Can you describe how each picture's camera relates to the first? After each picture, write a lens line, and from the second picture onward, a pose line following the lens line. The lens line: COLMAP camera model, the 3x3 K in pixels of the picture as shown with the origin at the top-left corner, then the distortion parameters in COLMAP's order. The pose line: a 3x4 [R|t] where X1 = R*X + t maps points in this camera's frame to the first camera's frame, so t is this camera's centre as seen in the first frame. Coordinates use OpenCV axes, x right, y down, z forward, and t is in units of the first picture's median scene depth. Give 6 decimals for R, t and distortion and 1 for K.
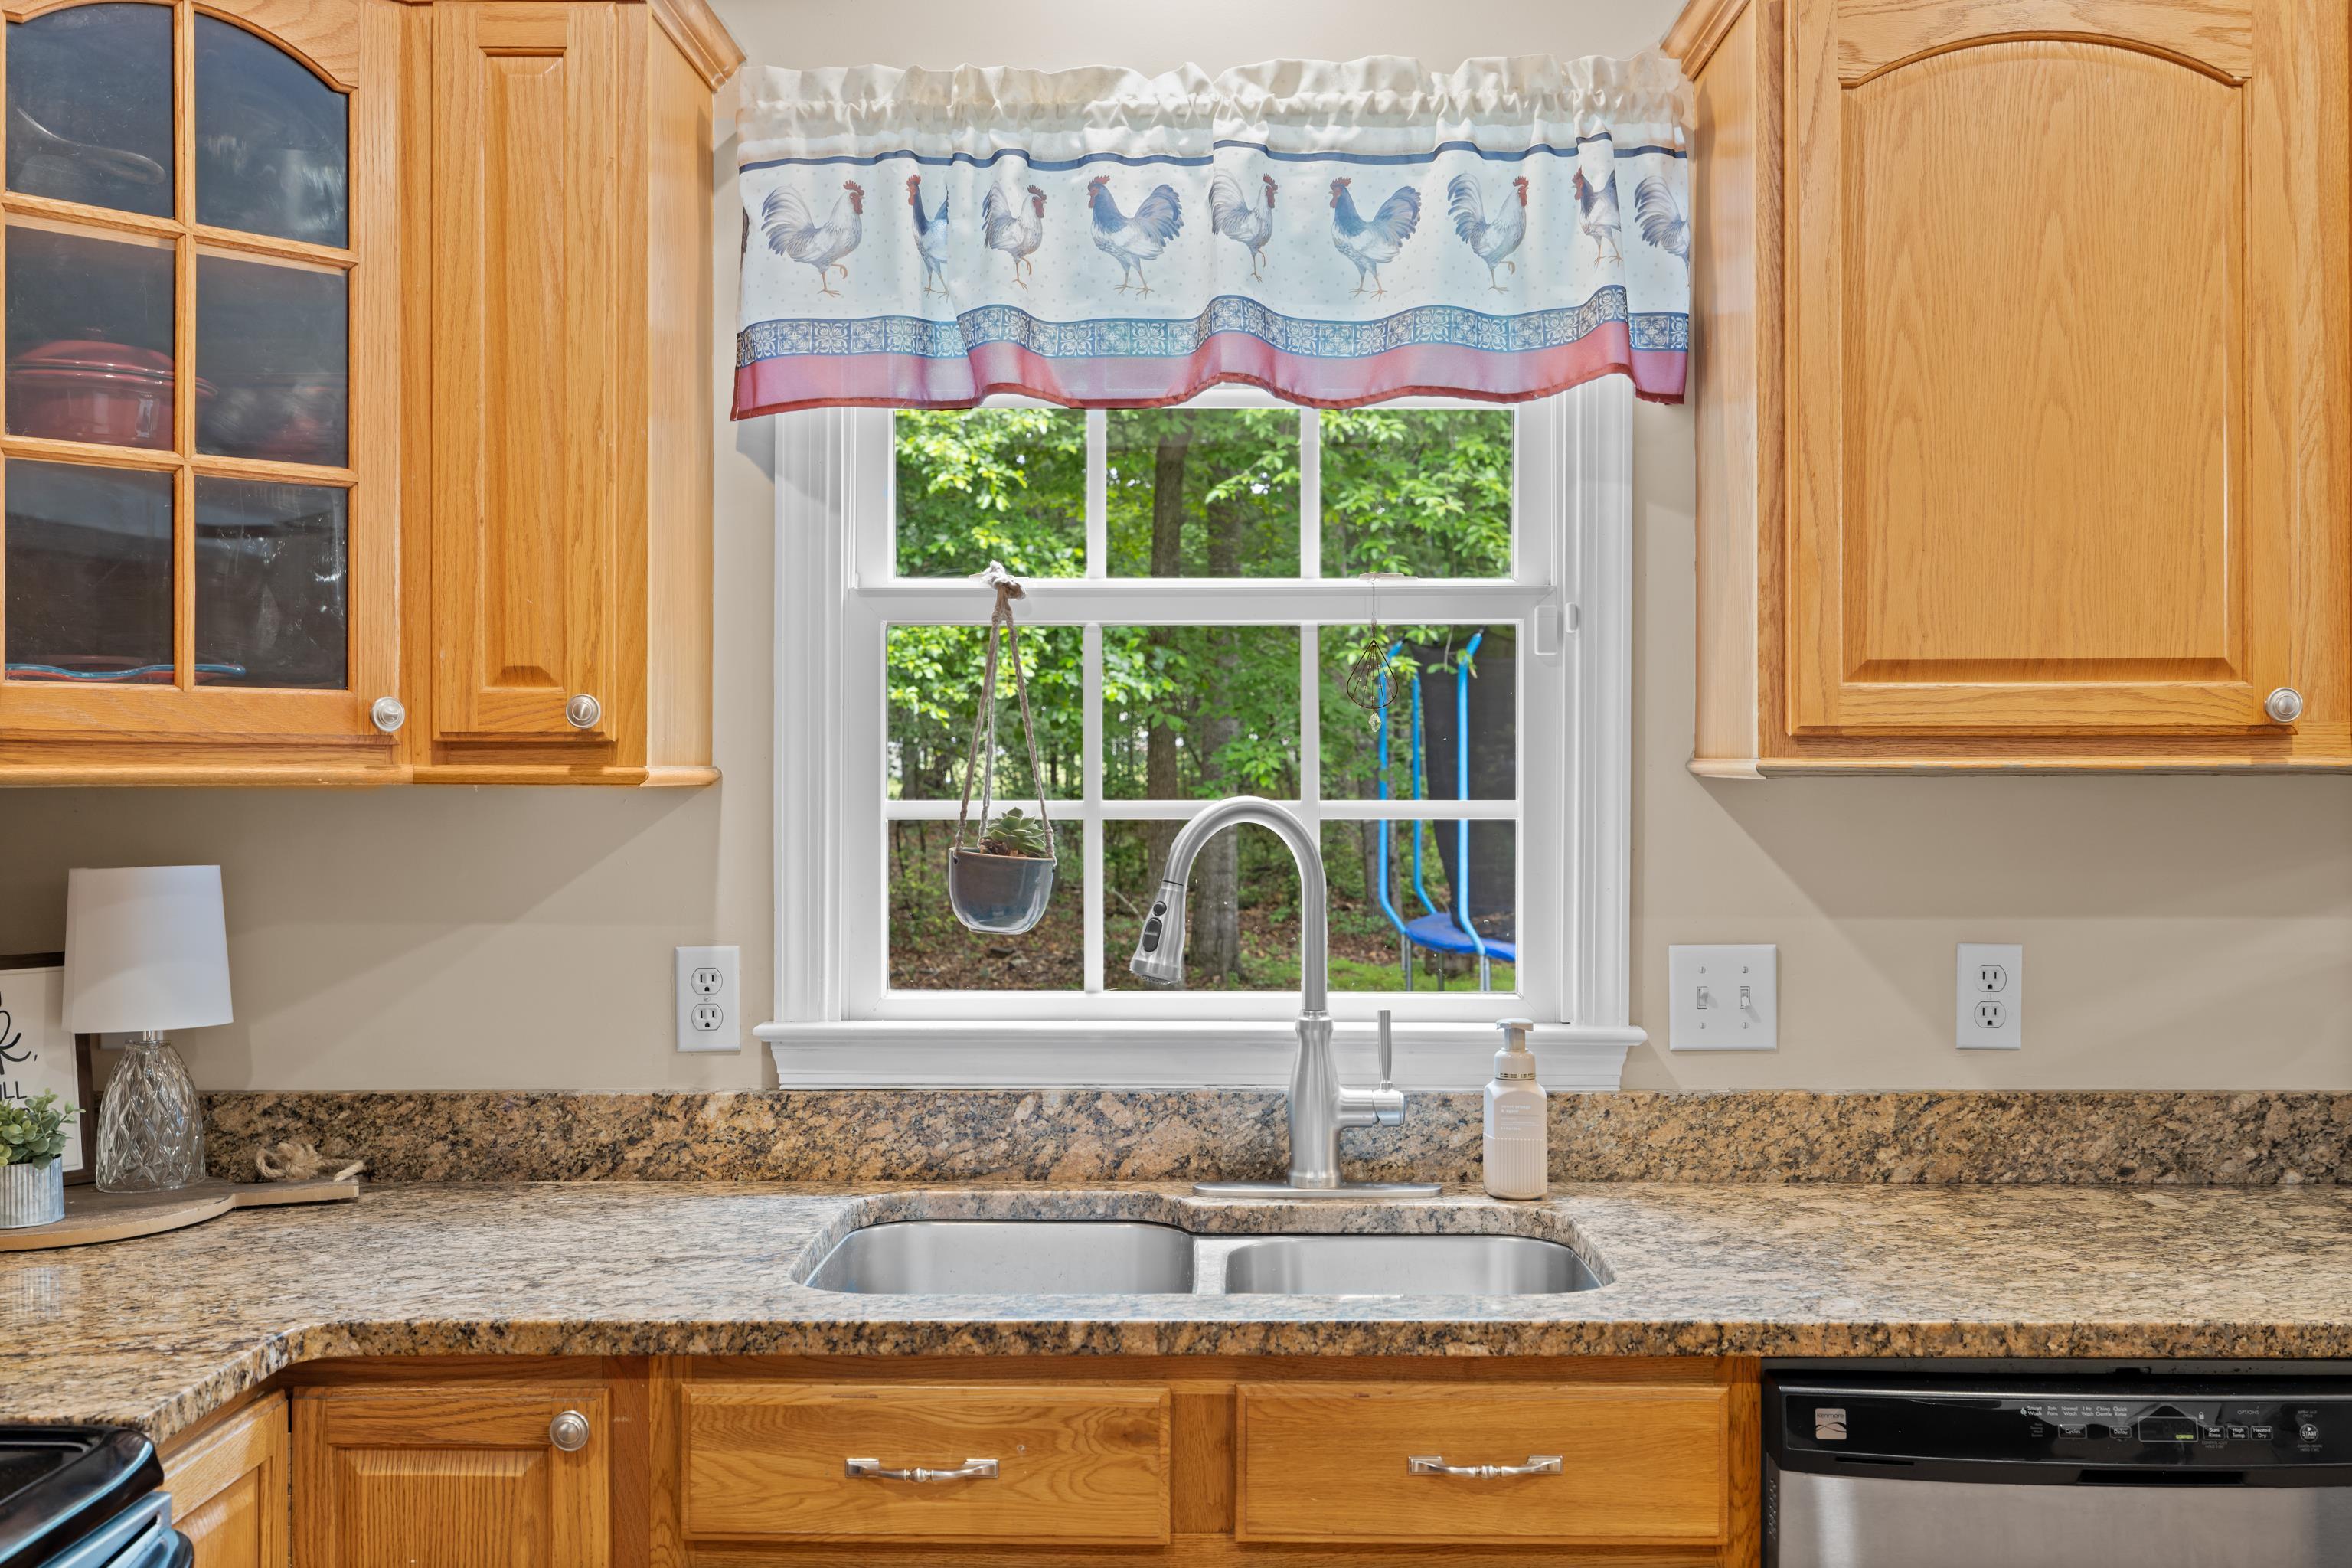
lens RADIAL K [[2294.5, 0, 1166.5], [0, 2294.5, 771.8], [0, 0, 1]] dist [0.002669, 0.000000]
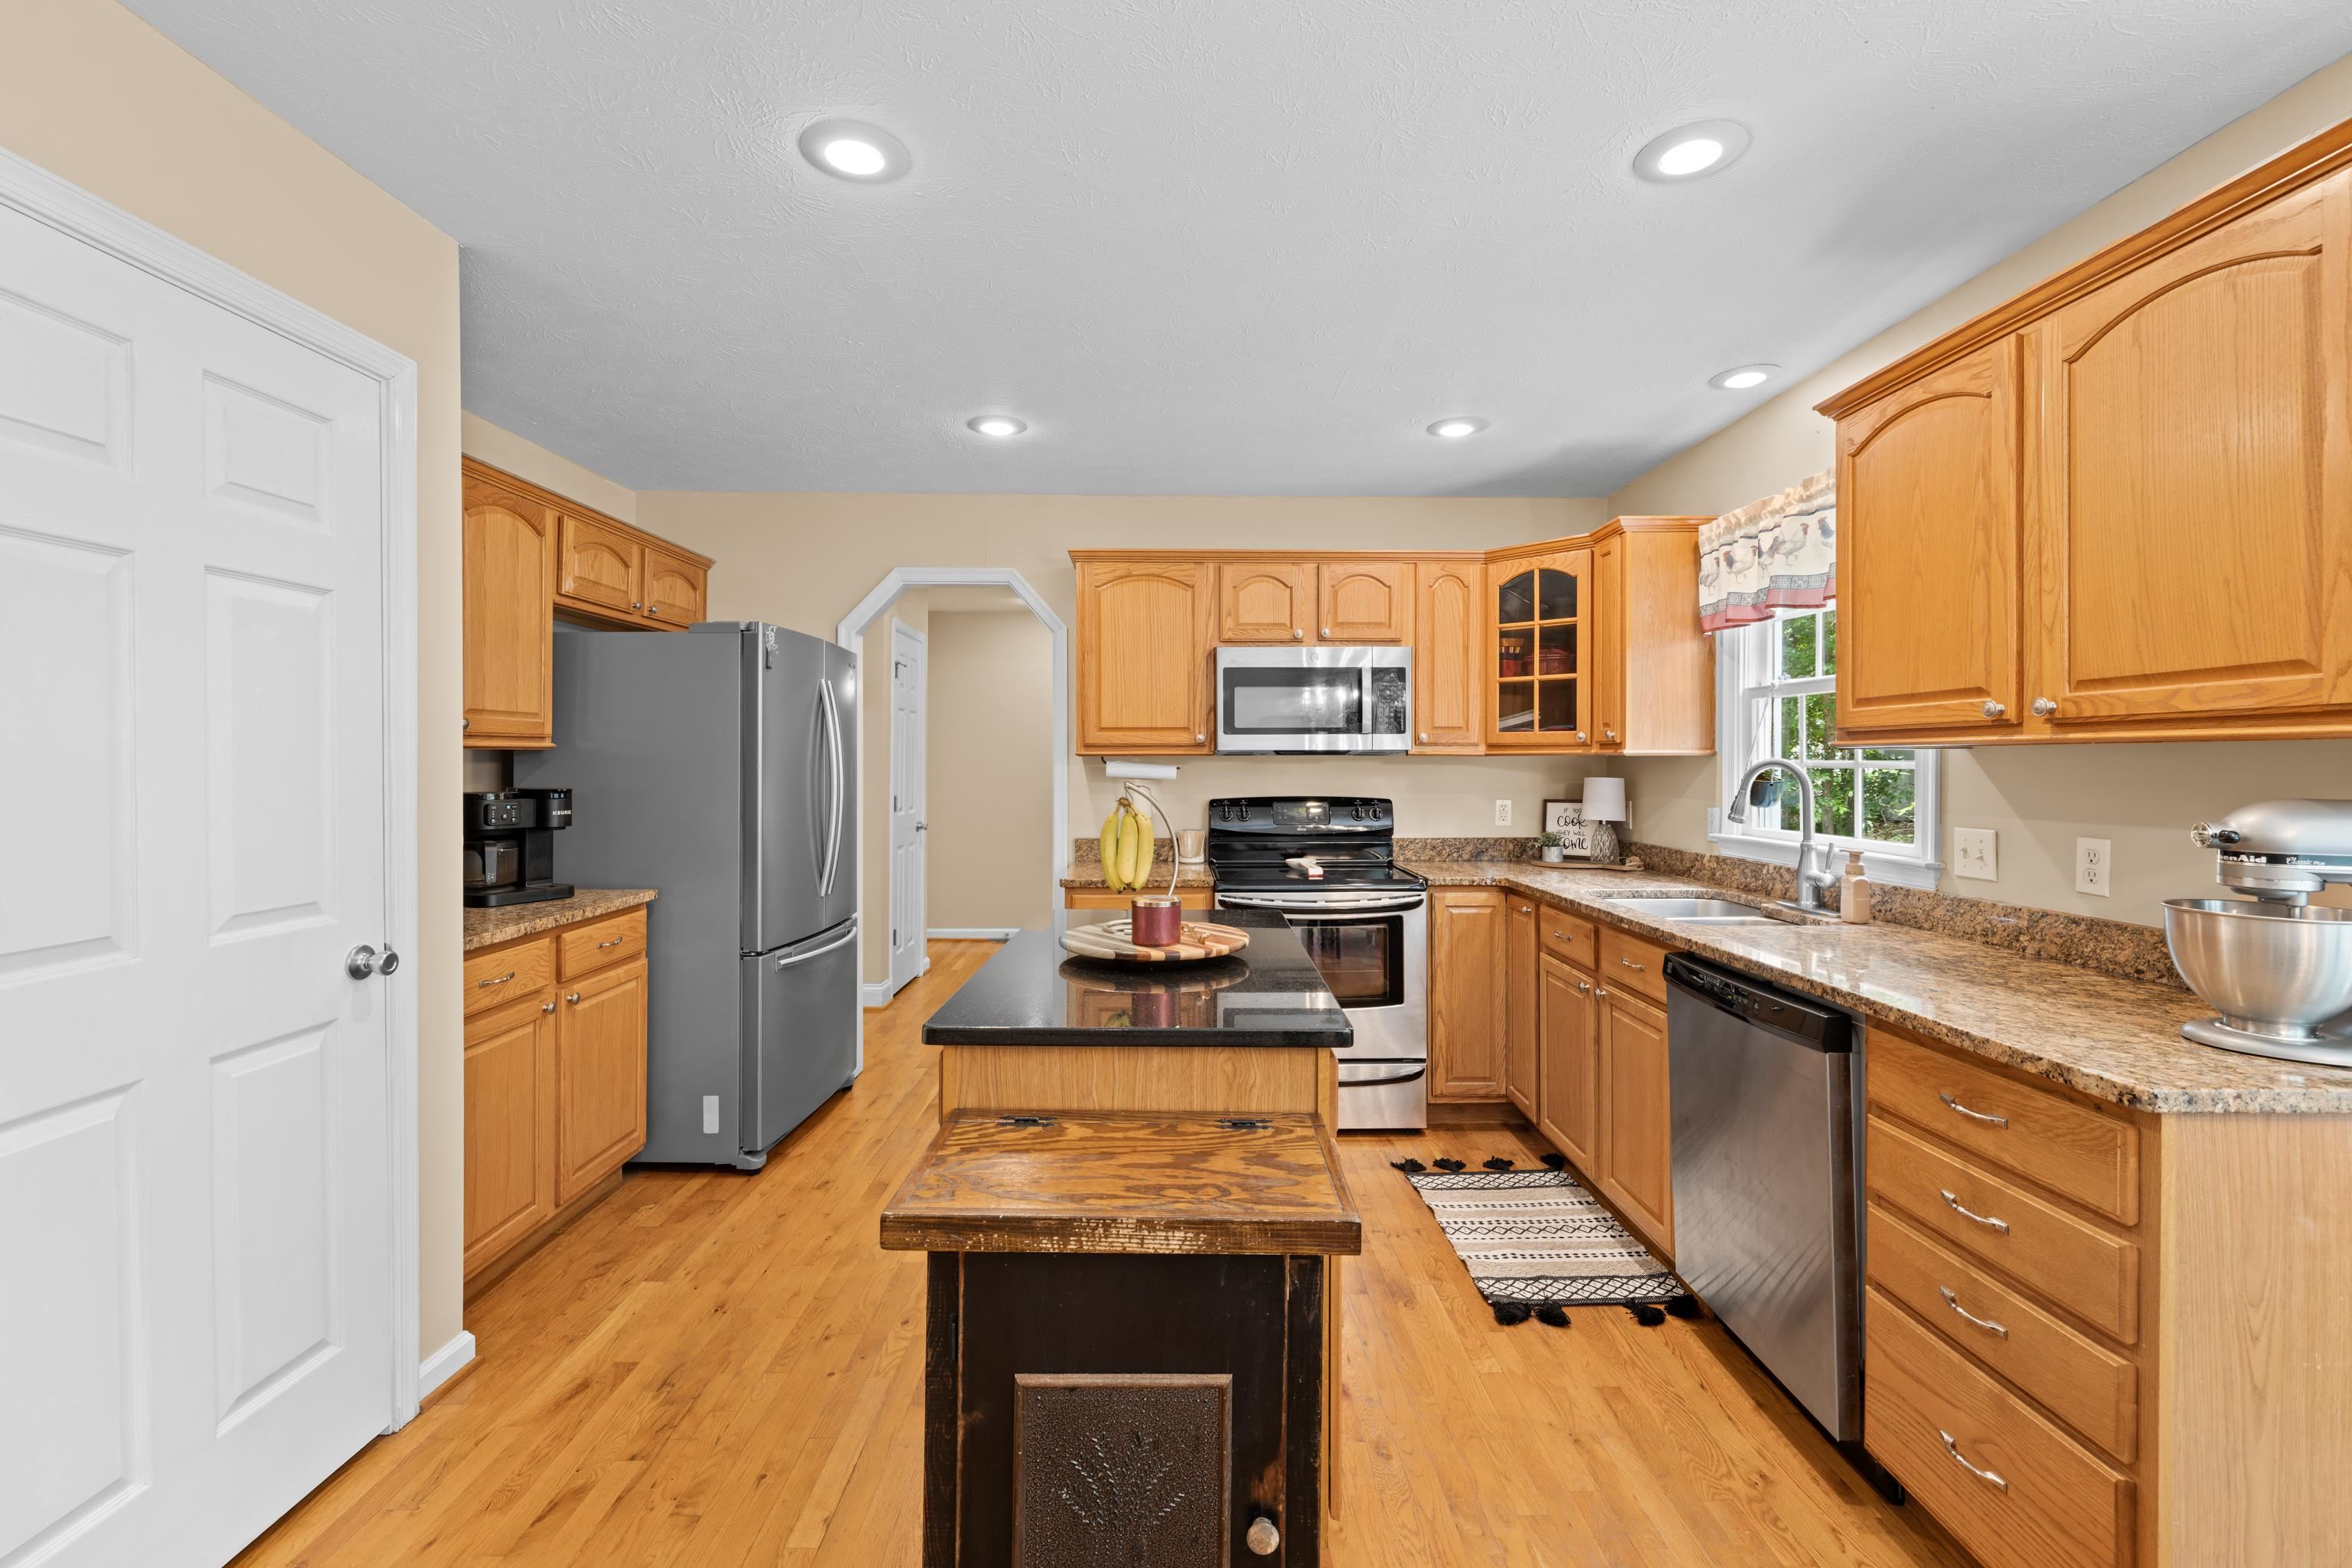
lens RADIAL K [[1004.0, 0, 1180.3], [0, 1004.0, 765.5], [0, 0, 1]] dist [-0.000628, 0.001265]
pose [[0.033312, 0.004731, -0.999434, 1.184181], [-0.000763, 0.999989, 0.004708, 0.013968], [0.999445, 0.000606, 0.033315, 0.248294]]
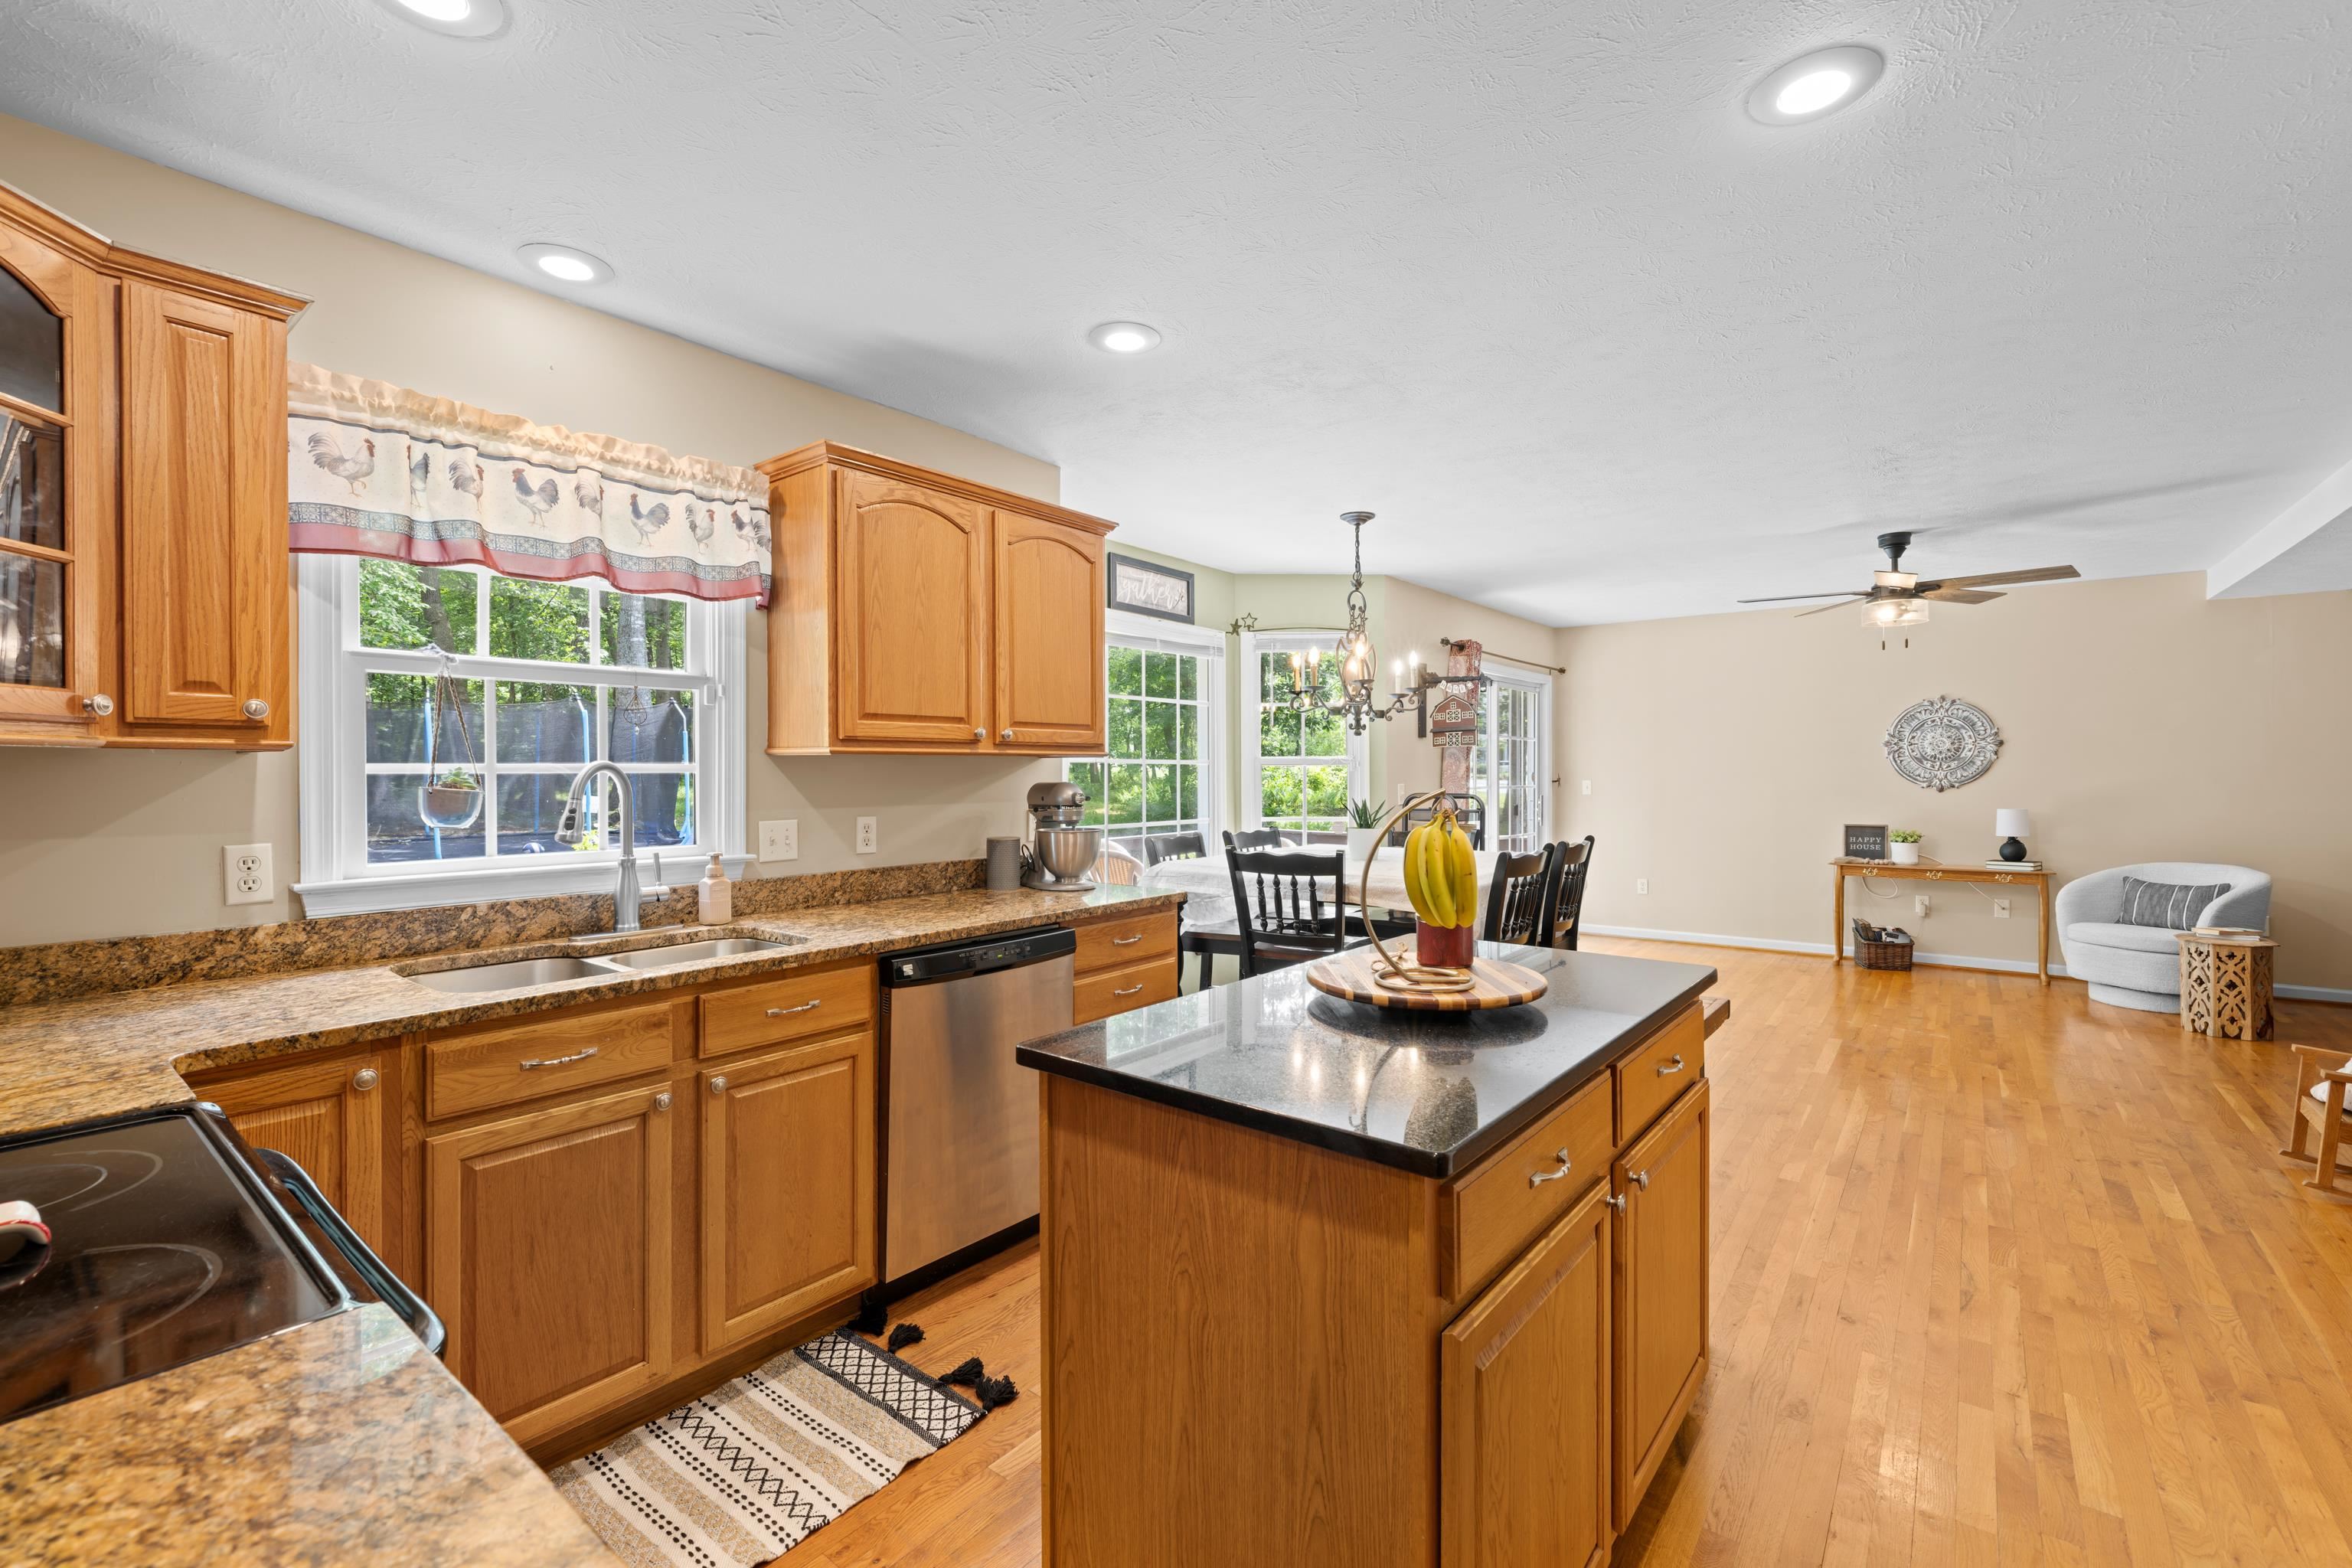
lens RADIAL K [[1004.0, 0, 1176.9], [0, 1004.0, 778.1], [0, 0, 1]] dist [-0.000628, 0.001265]
pose [[0.604357, -0.006112, 0.796690, -0.403608], [0.001666, 0.999978, 0.006409, 0.021911], [-0.796712, -0.002546, 0.604354, -0.045005]]
